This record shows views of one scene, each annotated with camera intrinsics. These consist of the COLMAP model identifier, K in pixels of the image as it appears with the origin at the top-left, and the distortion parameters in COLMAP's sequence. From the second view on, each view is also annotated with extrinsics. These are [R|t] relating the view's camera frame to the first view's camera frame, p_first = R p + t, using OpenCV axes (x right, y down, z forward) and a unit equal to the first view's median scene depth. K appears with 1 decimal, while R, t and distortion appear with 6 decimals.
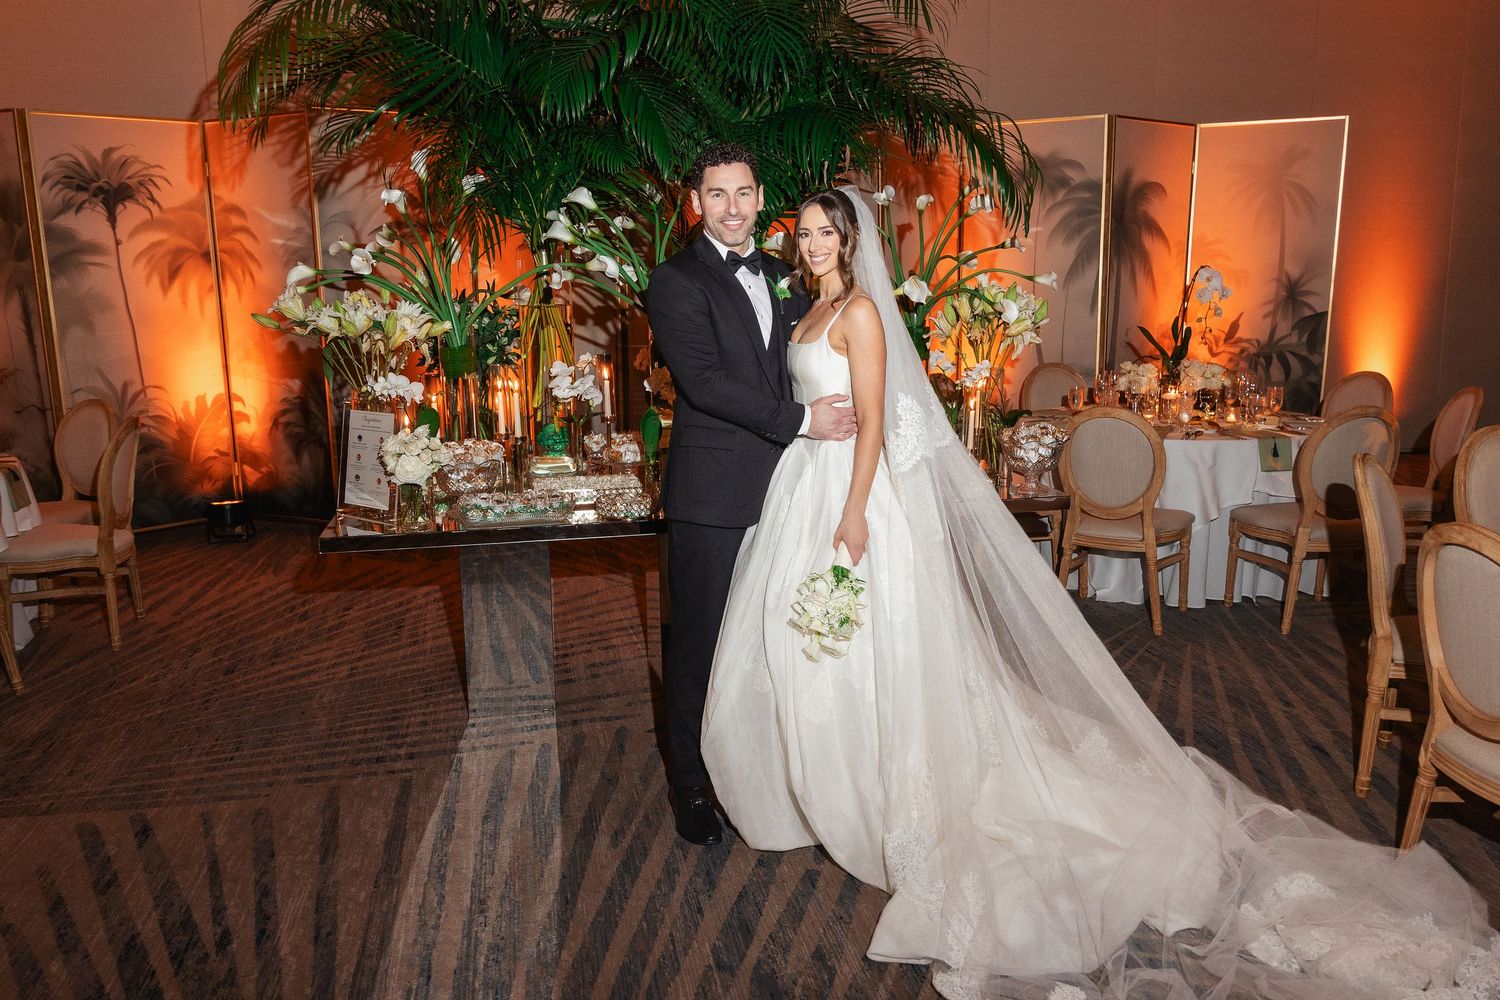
lens RADIAL K [[1226.6, 0, 679.4], [0, 1226.6, 545.9], [0, 0, 1]] dist [0.032139, -0.000697]
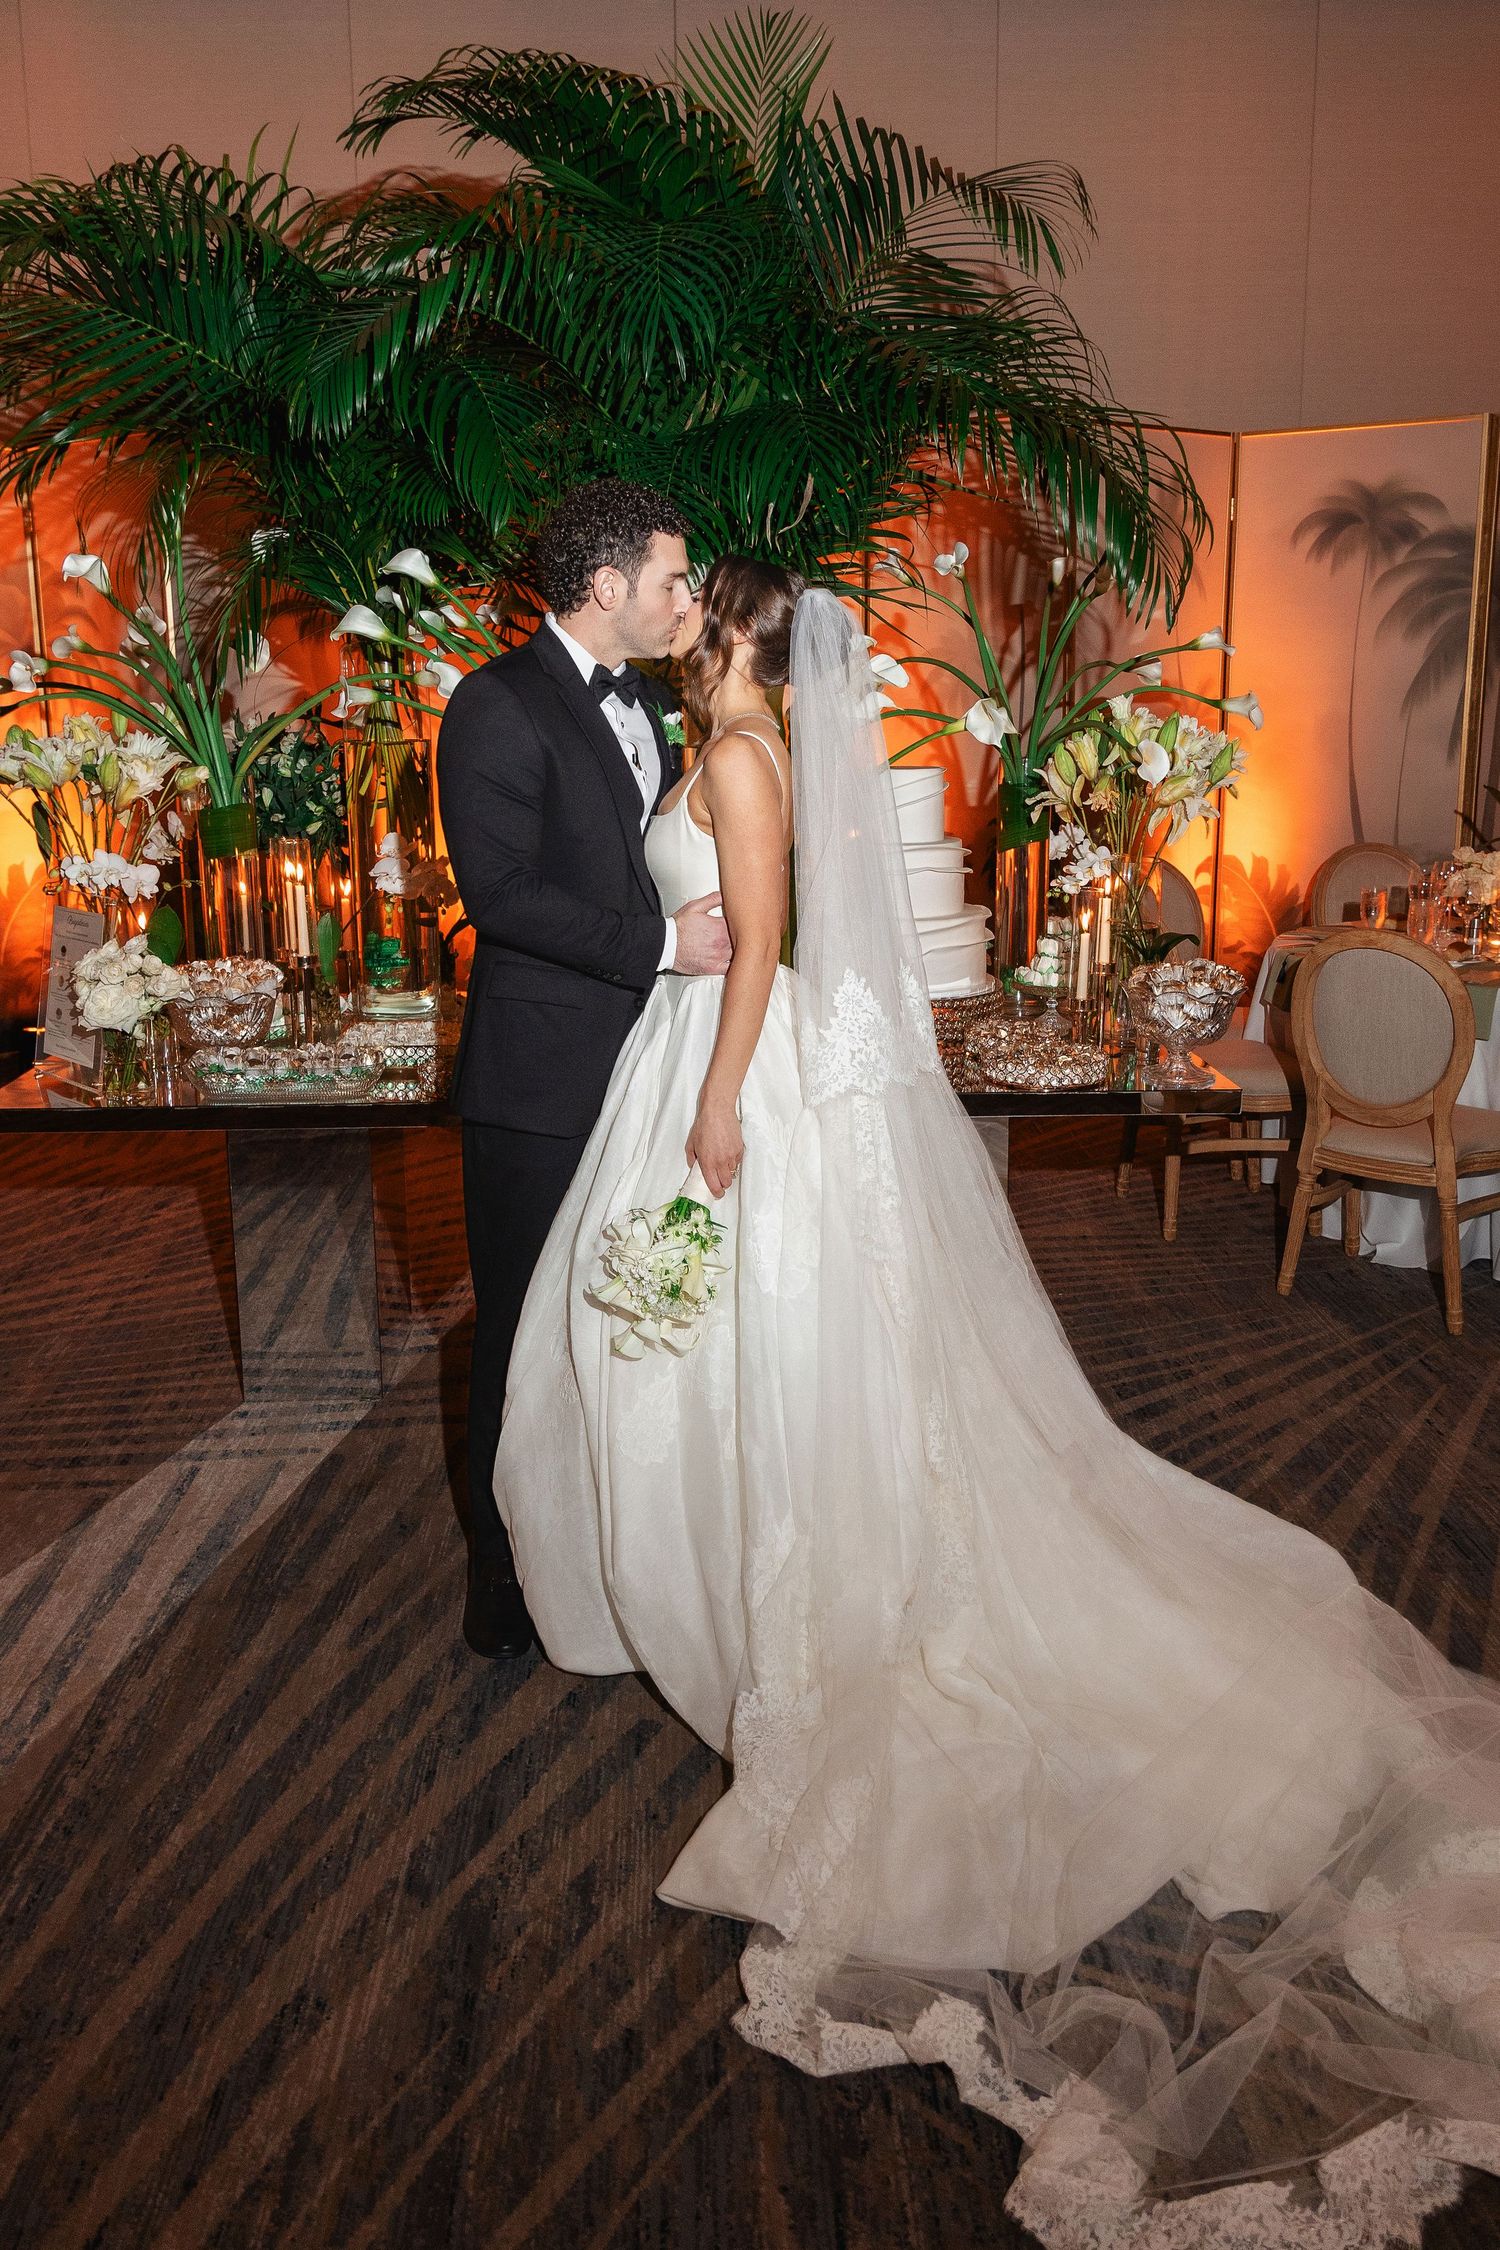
lens RADIAL K [[1839.9, 0, 752.7], [0, 1839.9, 1122.1], [0, 0, 1]] dist [0.032139, -0.000697]
pose [[0.984736, 0.046808, -0.167642, 0.240408], [-0.043231, 0.998754, 0.024922, -0.037492], [0.168600, -0.017294, 0.985533, 0.121830]]
